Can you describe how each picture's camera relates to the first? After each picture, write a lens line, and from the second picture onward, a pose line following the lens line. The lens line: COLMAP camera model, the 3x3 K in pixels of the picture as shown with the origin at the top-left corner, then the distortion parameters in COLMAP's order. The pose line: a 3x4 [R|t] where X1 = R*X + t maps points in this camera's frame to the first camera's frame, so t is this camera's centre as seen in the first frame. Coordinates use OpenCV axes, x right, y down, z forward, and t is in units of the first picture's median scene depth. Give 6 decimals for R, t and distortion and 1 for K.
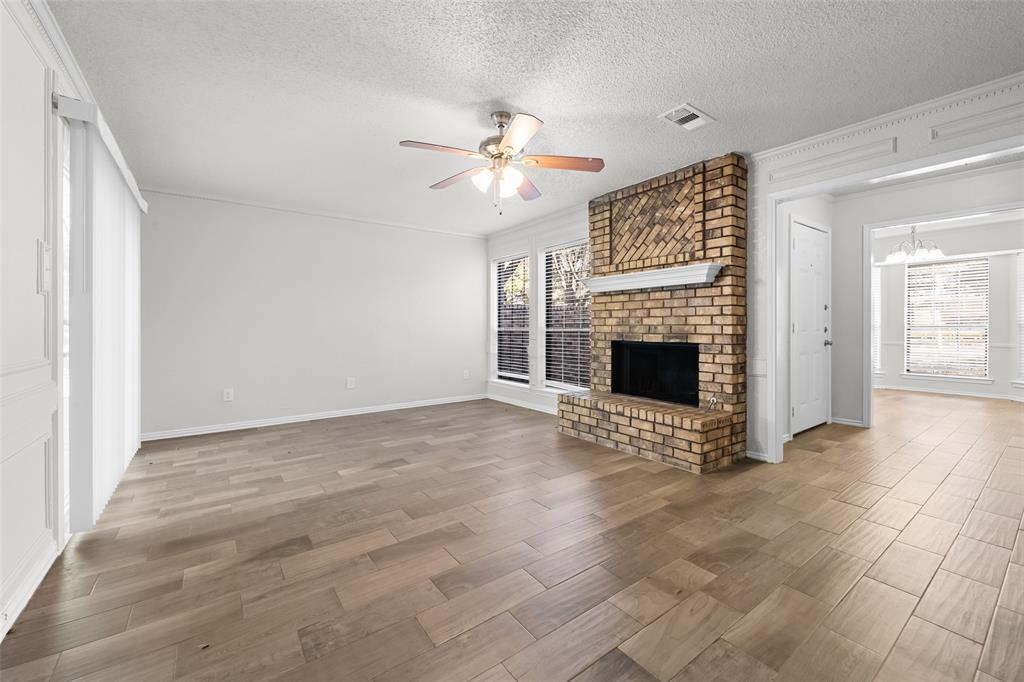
lens RADIAL K [[412.1, 0, 513.4], [0, 412.1, 325.3], [0, 0, 1]] dist [0.000396, -0.002518]
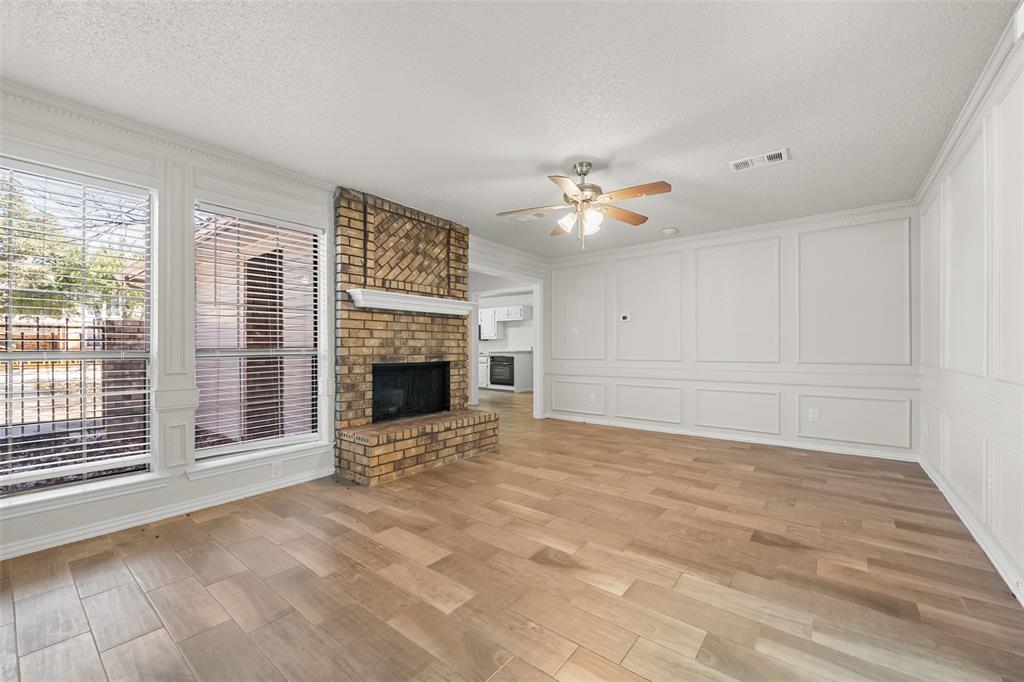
lens RADIAL K [[412.1, 0, 512.0], [0, 412.1, 347.3], [0, 0, 1]] dist [0.000396, -0.002518]
pose [[-0.268991, 0.004070, 0.963134, -0.802037], [0.001460, 0.999992, -0.003817, 0.005735], [-0.963142, 0.000380, -0.268994, 1.105559]]
